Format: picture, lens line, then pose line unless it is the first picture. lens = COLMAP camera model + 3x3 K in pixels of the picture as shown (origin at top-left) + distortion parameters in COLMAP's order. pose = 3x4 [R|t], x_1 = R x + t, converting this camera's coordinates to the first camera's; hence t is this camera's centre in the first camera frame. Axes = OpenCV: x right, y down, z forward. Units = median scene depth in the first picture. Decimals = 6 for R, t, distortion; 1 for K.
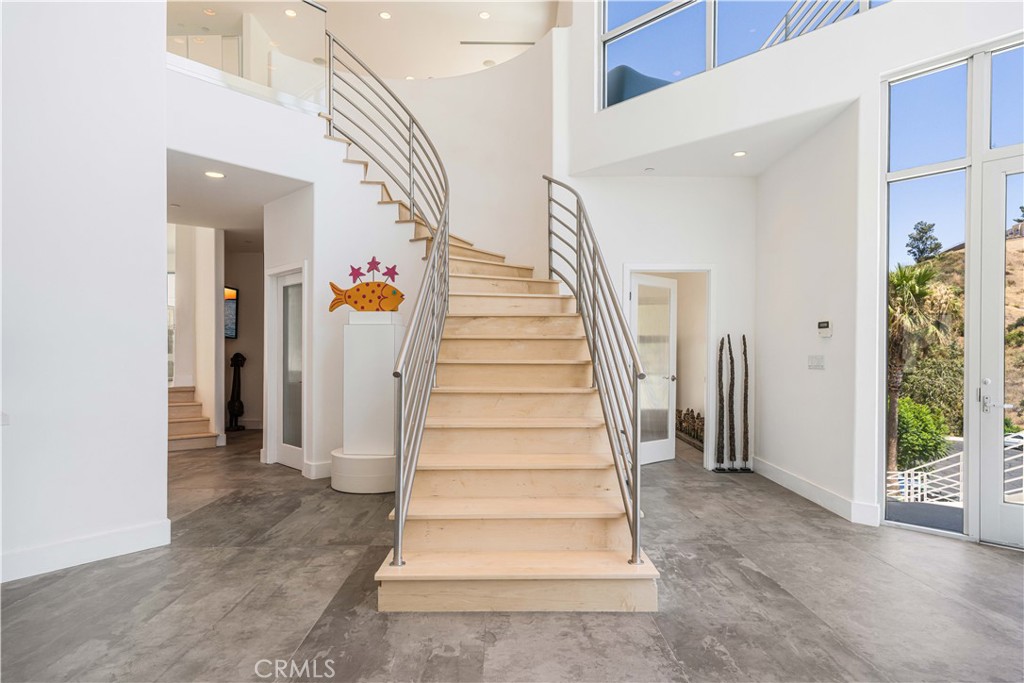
lens RADIAL K [[547.6, 0, 517.5], [0, 547.6, 356.7], [0, 0, 1]] dist [0.017257, 0.000109]
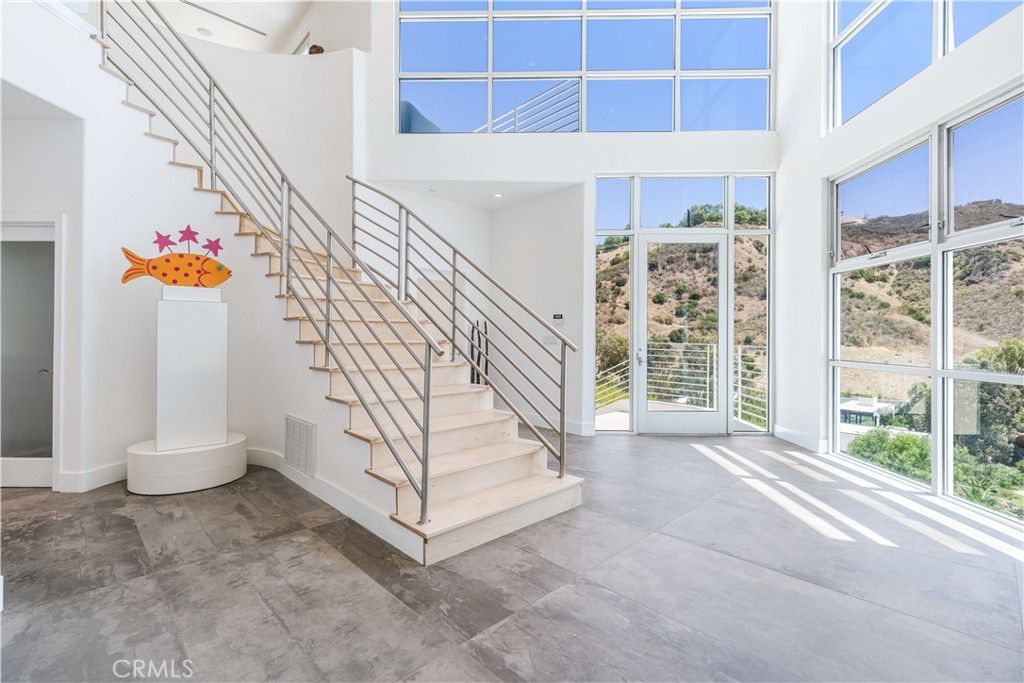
lens RADIAL K [[455.9, 0, 504.8], [0, 455.9, 335.4], [0, 0, 1]] dist [0.000123, 0.004445]
pose [[0.740337, -0.000633, 0.672235, -0.383006], [0.001504, 0.999999, -0.000714, -0.001987], [-0.672234, 0.001539, 0.740337, 0.105192]]
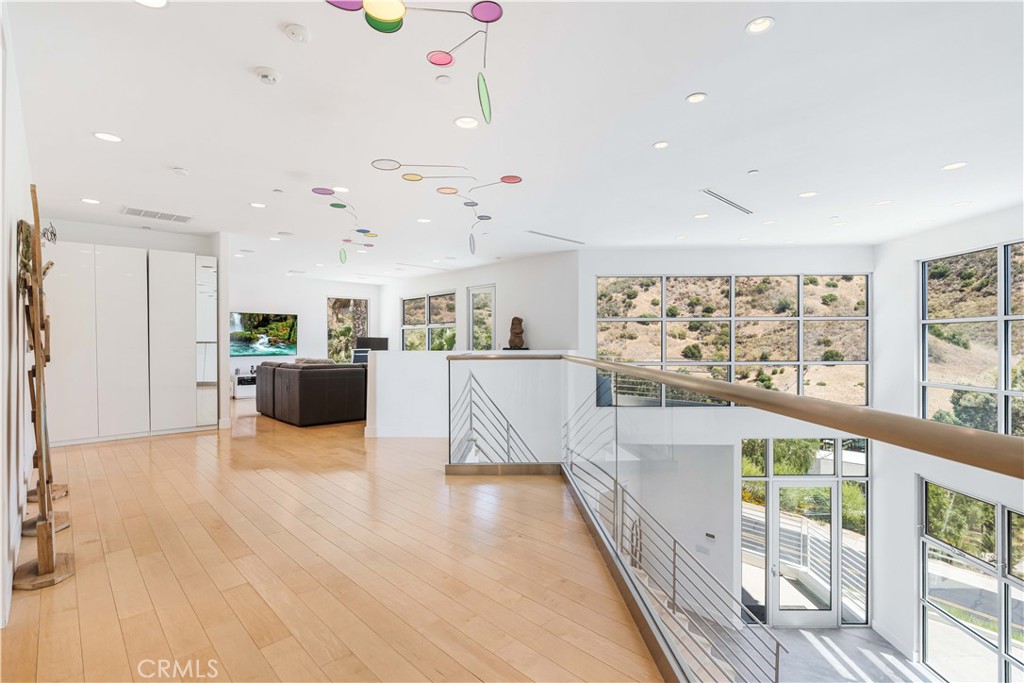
lens RADIAL K [[476.0, 0, 512.0], [0, 476.0, 341.5], [0, 0, 1]] dist [0.000929, 0.001642]
pose [[0.733474, -0.001817, 0.679715, -1.072356], [0.006242, 0.999972, -0.004063, -0.669265], [-0.679689, 0.007223, 0.733465, 0.124559]]
